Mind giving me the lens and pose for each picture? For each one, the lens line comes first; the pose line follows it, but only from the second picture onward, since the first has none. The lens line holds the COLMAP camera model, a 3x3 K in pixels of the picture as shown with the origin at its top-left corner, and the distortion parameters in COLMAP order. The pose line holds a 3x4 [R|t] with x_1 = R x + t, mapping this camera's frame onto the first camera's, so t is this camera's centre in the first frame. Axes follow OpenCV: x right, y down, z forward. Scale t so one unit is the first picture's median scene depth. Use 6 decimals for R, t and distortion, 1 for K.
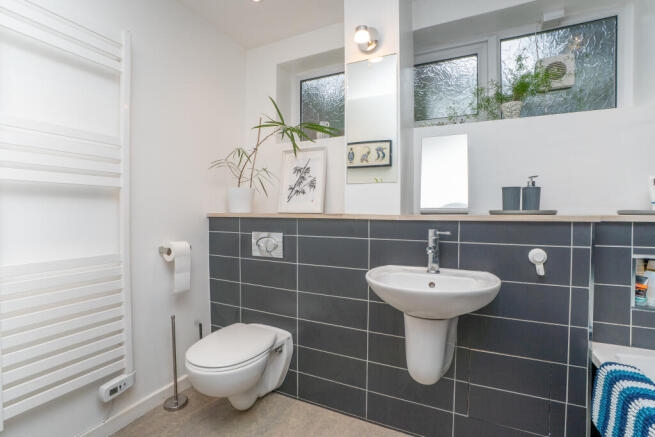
lens RADIAL K [[312.8, 0, 326.9], [0, 312.8, 219.7], [0, 0, 1]] dist [-0.034956, 0.001310]
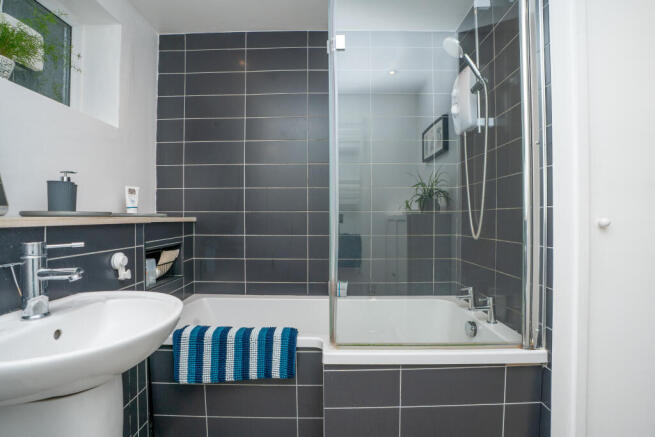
lens RADIAL K [[312.8, 0, 326.9], [0, 312.8, 219.7], [0, 0, 1]] dist [-0.034956, 0.001310]
pose [[-0.405559, -0.008350, 0.914031, -0.393759], [0.013889, 0.999787, 0.015296, -0.011724], [-0.913963, 0.018898, -0.405356, 0.723747]]
